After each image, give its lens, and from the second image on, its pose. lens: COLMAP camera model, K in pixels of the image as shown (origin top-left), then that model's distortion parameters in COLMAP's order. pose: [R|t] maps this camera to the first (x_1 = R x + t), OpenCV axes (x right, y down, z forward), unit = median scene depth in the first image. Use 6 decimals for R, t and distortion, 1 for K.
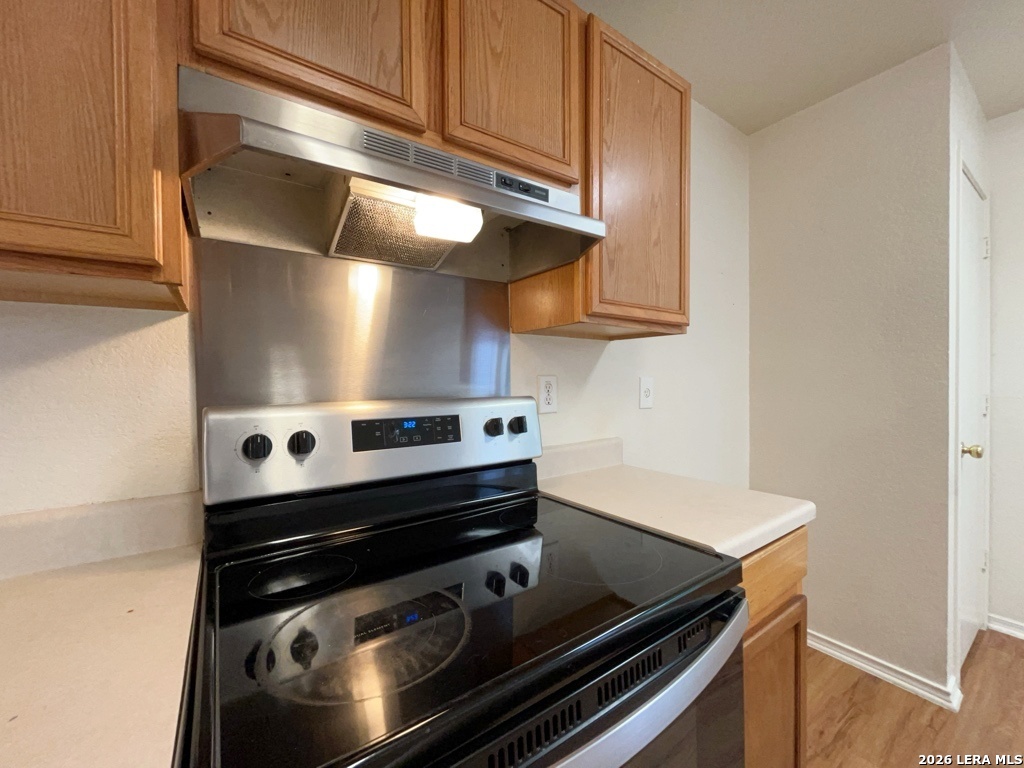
lens RADIAL K [[414.3, 0, 511.2], [0, 414.3, 380.8], [0, 0, 1]] dist [-0.000759, -0.001106]
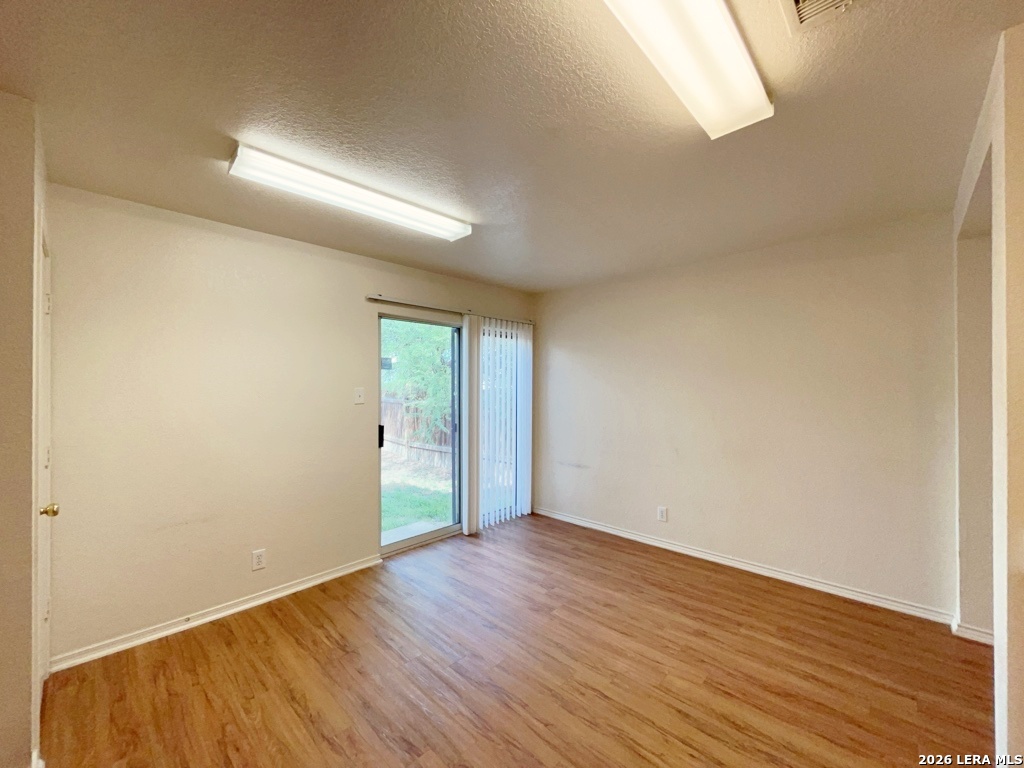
lens RADIAL K [[414.3, 0, 516.1], [0, 414.3, 386.2], [0, 0, 1]] dist [-0.000759, -0.001106]
pose [[-0.201162, 0.013685, 0.979462, -0.167754], [0.009311, 0.999884, -0.012058, -0.170551], [-0.979514, 0.006694, -0.201266, 0.118866]]
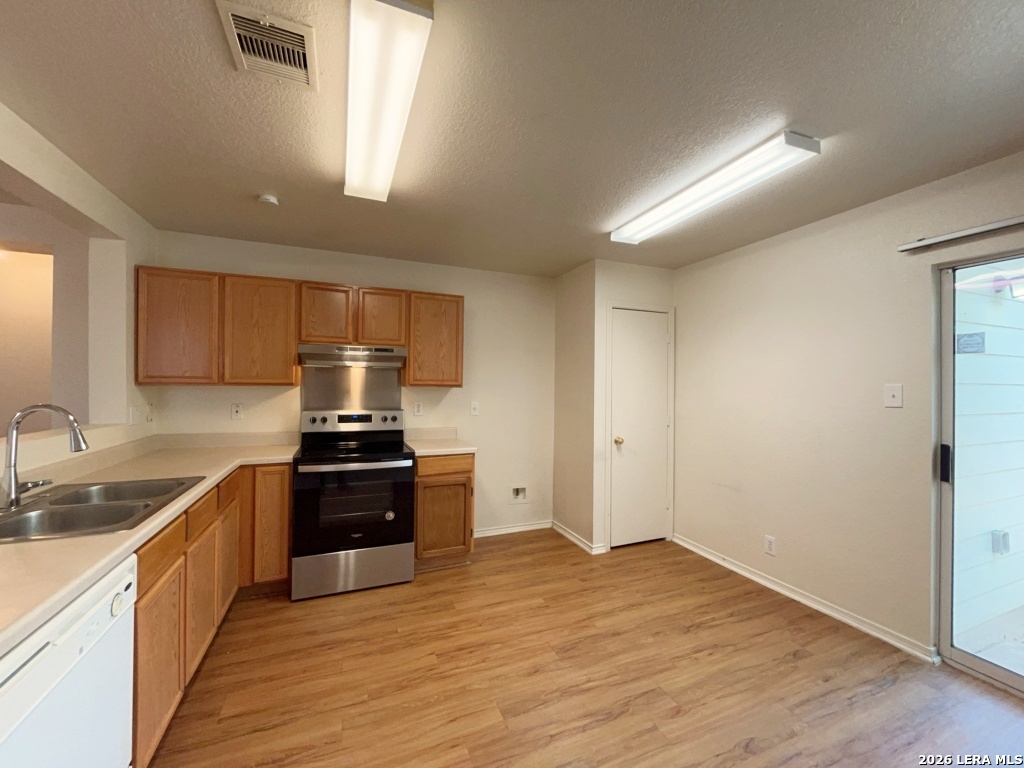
lens RADIAL K [[414.3, 0, 513.8], [0, 414.3, 384.1], [0, 0, 1]] dist [-0.000759, -0.001106]
pose [[0.975766, 0.019142, -0.217976, 1.565753], [-0.021188, 0.999751, -0.007053, -0.148384], [0.217786, 0.011501, 0.975929, -1.826025]]
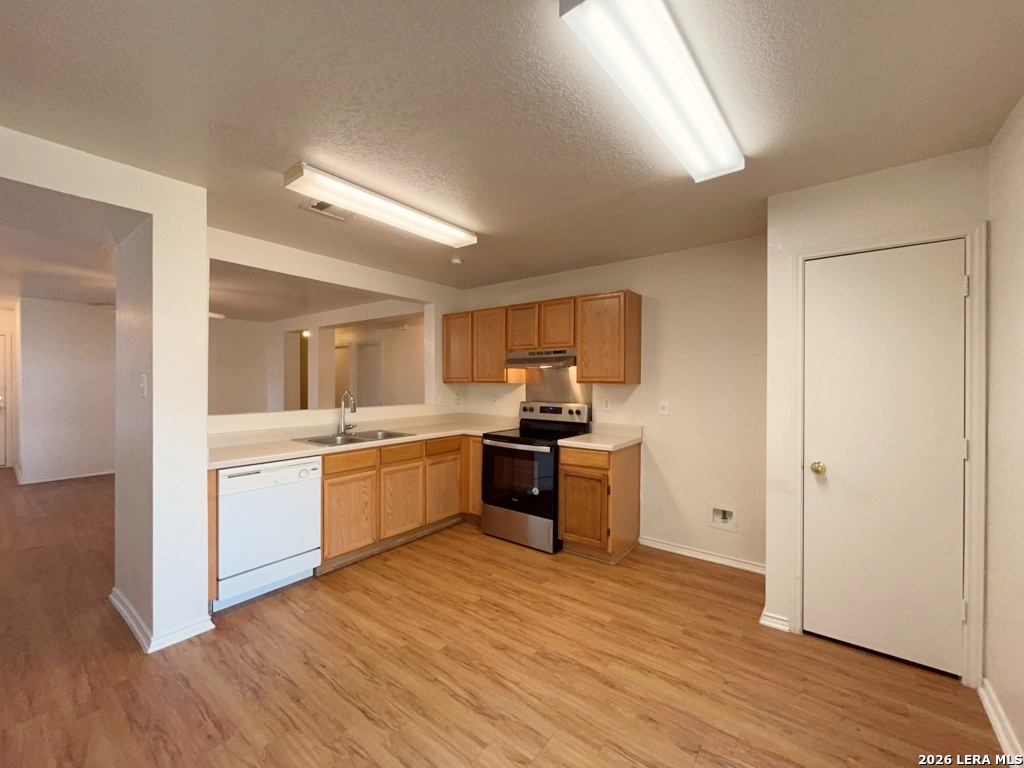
lens RADIAL K [[414.3, 0, 514.5], [0, 414.3, 383.8], [0, 0, 1]] dist [-0.000759, -0.001106]
pose [[0.295841, 0.018005, -0.955068, 3.167912], [-0.011471, 0.999817, 0.015295, -0.176489], [0.955168, 0.006430, 0.295993, -0.520641]]
